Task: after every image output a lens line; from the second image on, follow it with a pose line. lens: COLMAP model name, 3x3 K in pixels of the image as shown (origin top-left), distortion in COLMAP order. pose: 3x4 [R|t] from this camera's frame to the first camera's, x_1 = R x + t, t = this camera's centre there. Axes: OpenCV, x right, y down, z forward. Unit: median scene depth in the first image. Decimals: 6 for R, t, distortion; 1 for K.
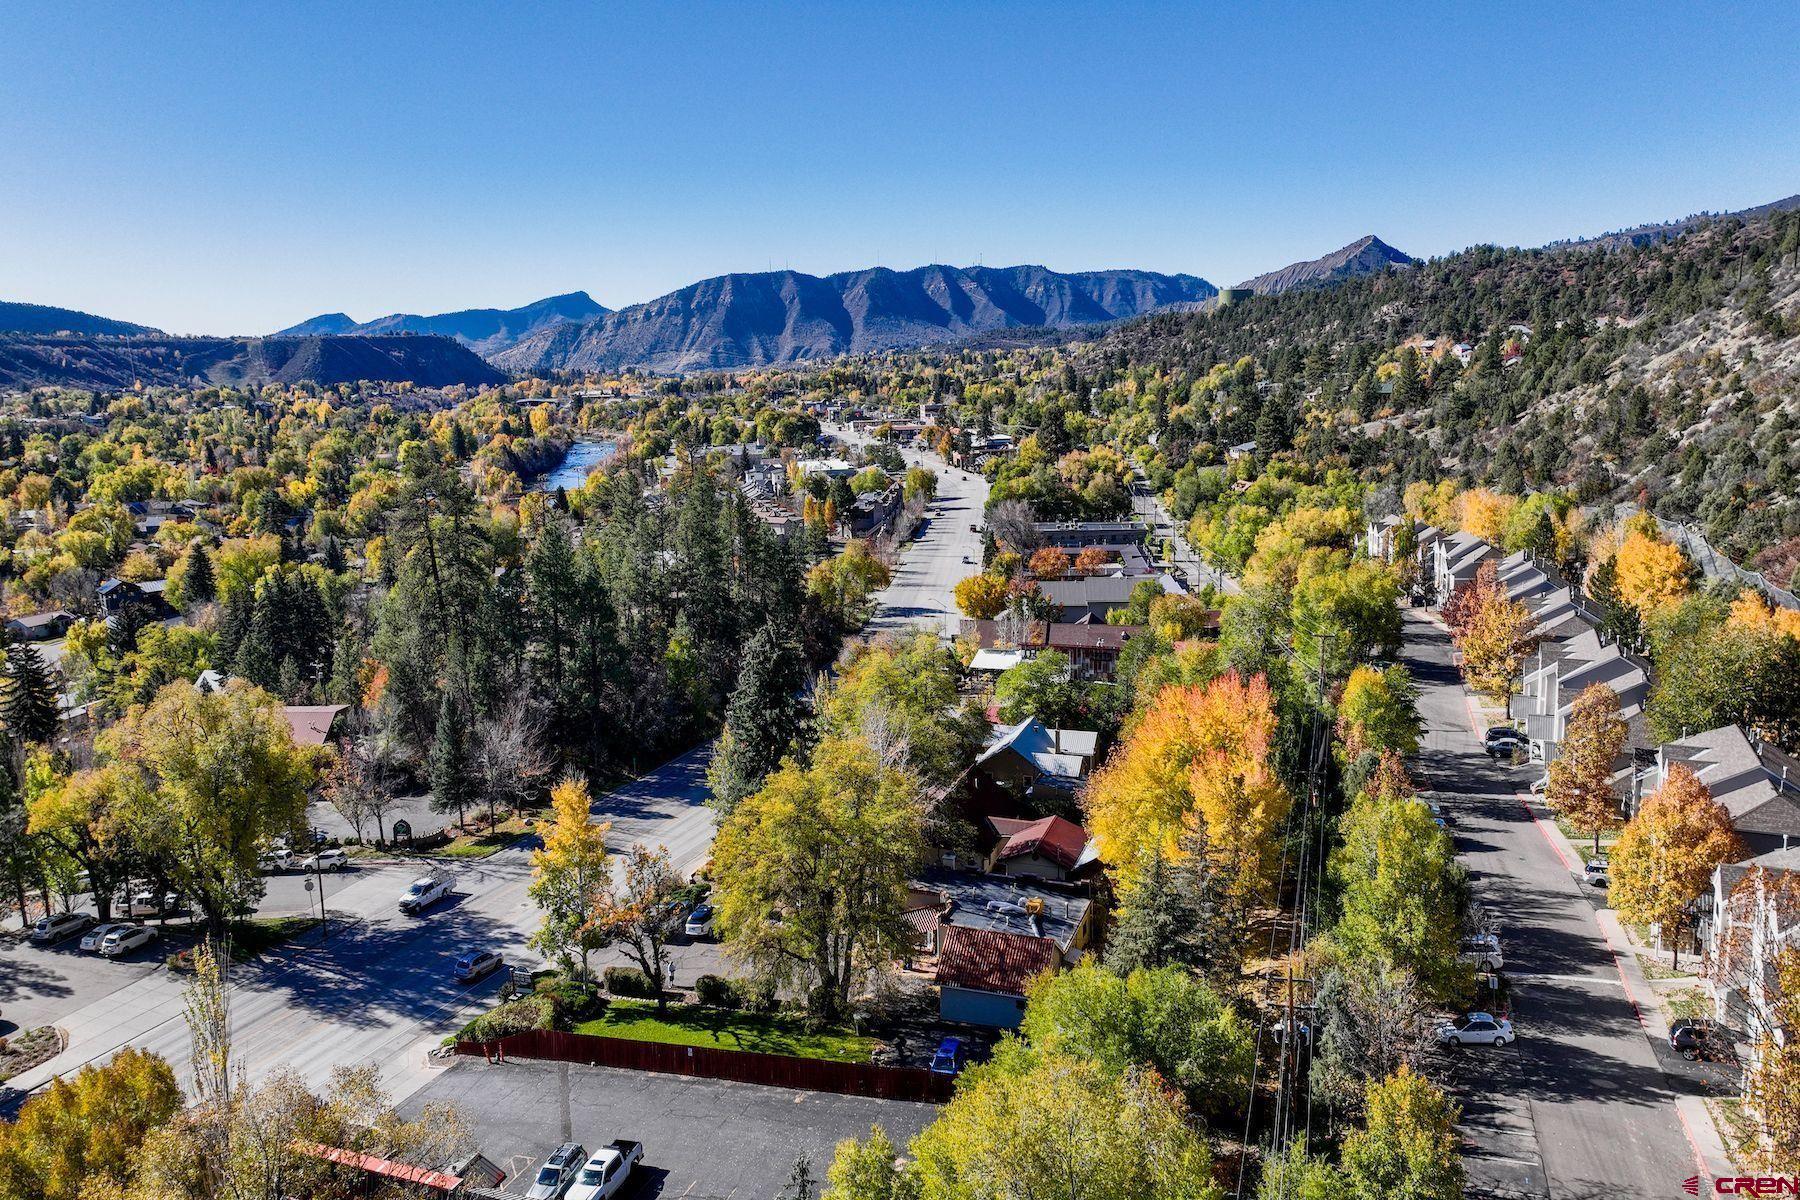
lens RADIAL K [[1209.7, 0, 892.0], [0, 1209.7, 592.5], [0, 0, 1]] dist [0.007686, 0.000307]
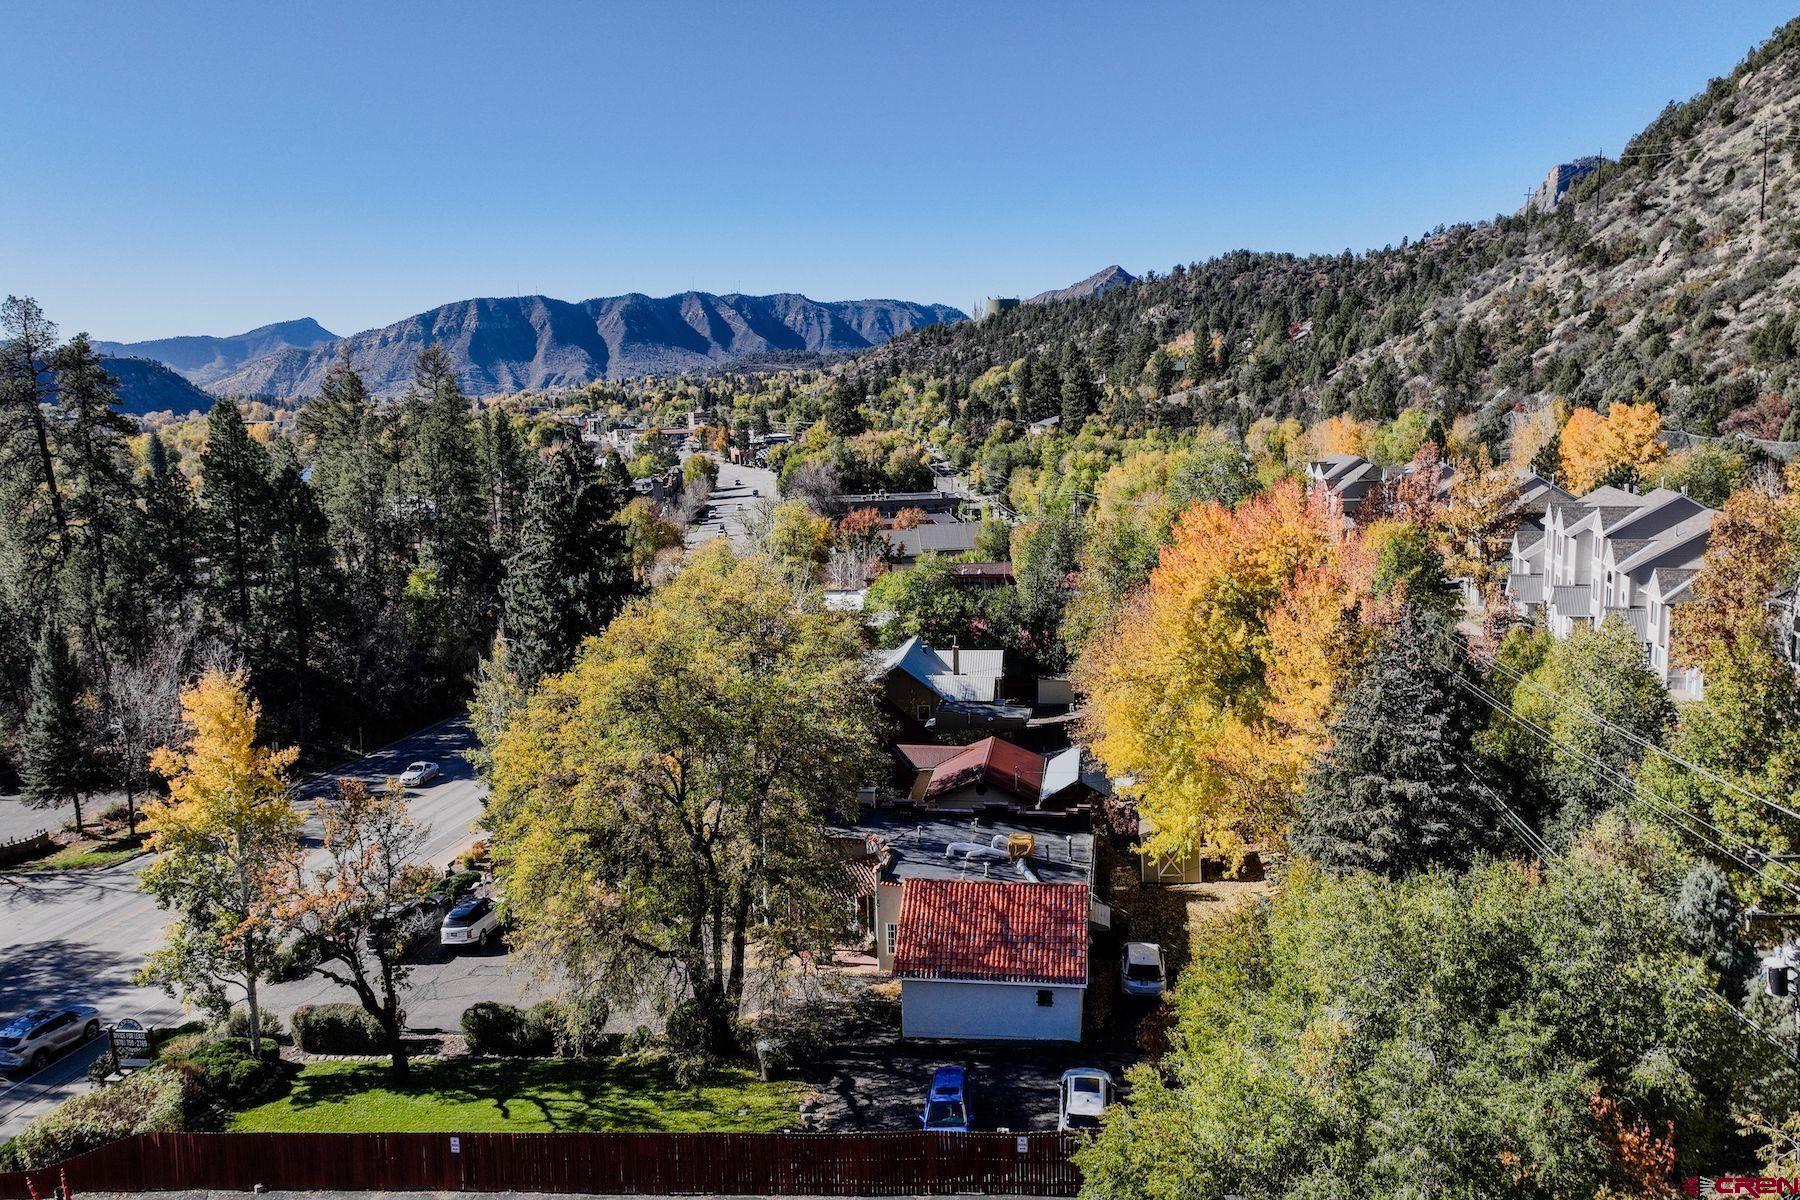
lens RADIAL K [[1209.7, 0, 892.0], [0, 1209.7, 592.5], [0, 0, 1]] dist [0.007686, 0.000307]
pose [[0.980959, -0.026033, 0.192464, -0.035375], [0.031040, 0.999252, -0.023048, 0.073905], [-0.191720, 0.028583, 0.981033, 0.206005]]
